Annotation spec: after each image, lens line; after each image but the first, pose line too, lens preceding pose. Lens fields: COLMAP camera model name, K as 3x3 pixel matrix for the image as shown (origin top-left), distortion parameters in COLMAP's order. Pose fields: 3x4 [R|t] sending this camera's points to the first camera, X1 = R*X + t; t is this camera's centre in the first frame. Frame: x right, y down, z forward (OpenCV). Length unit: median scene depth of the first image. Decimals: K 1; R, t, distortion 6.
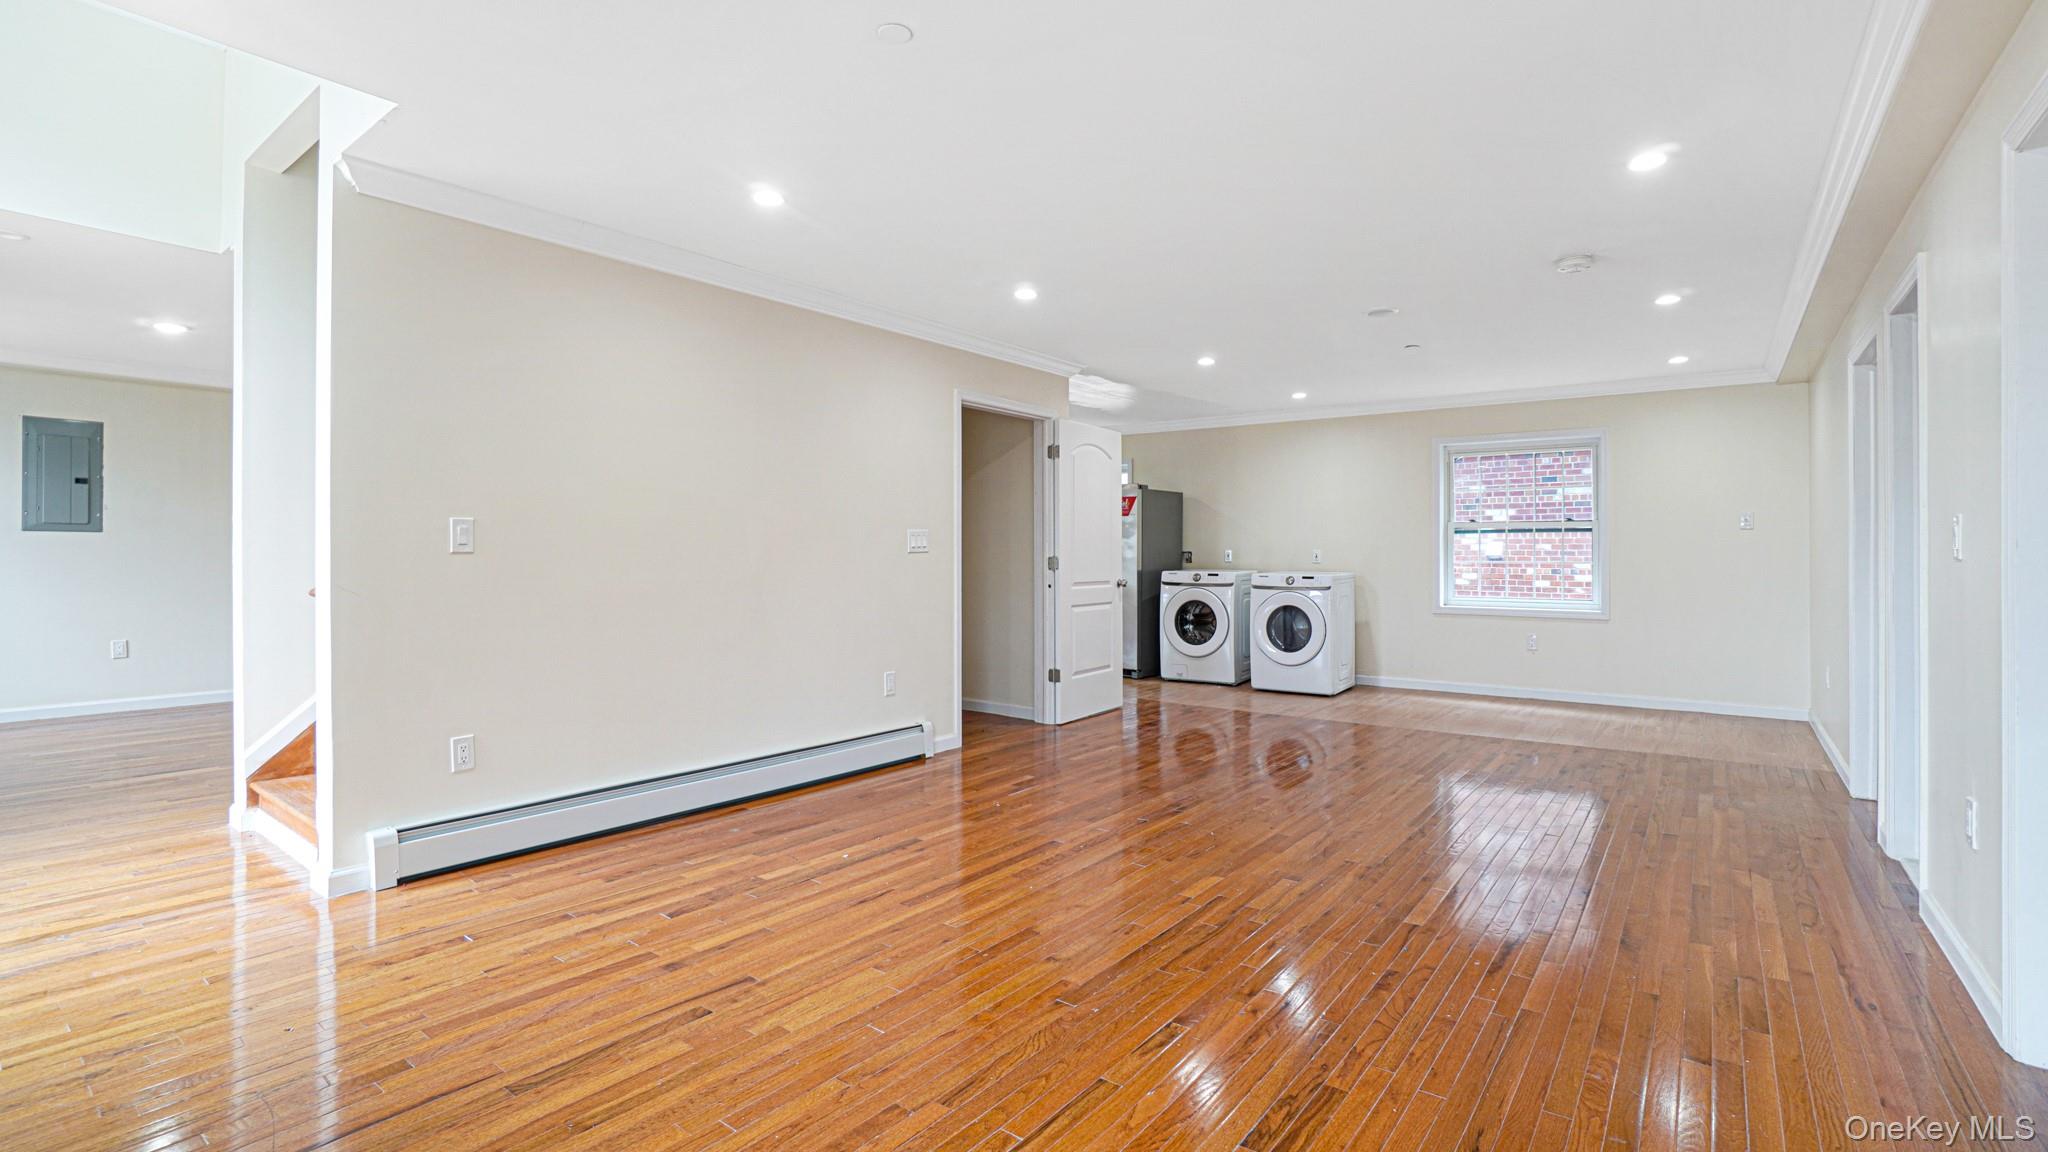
lens RADIAL K [[923.1, 0, 1013.6], [0, 923.1, 563.6], [0, 0, 1]] dist [-0.012679, 0.002652]
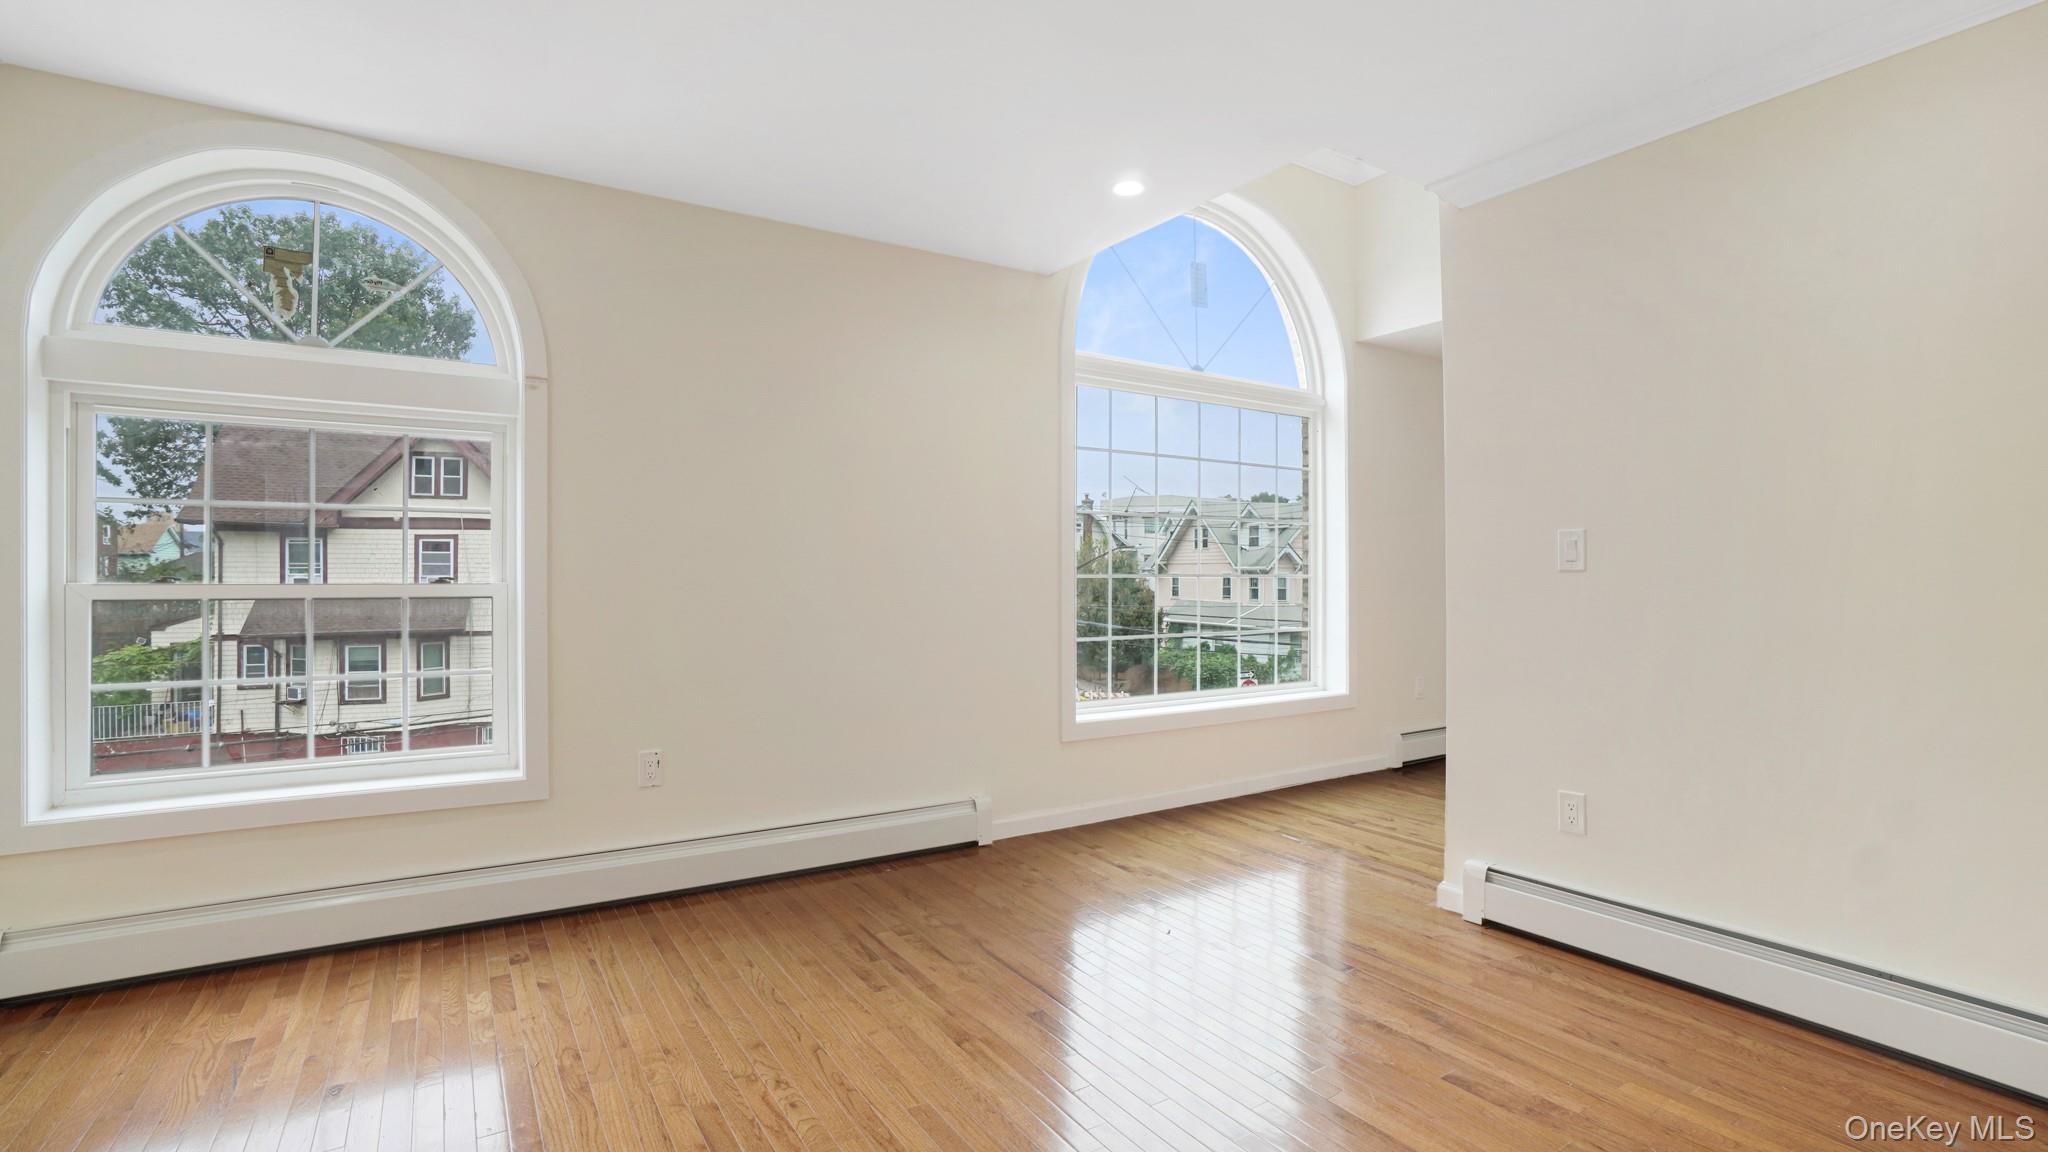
lens RADIAL K [[923.1, 0, 1007.9], [0, 923.1, 586.5], [0, 0, 1]] dist [-0.012679, 0.002652]
pose [[-0.354742, -0.006497, -0.934942, 0.379983], [-0.006231, 0.999970, -0.004584, 0.009789], [0.934943, 0.004200, -0.354772, 0.862780]]
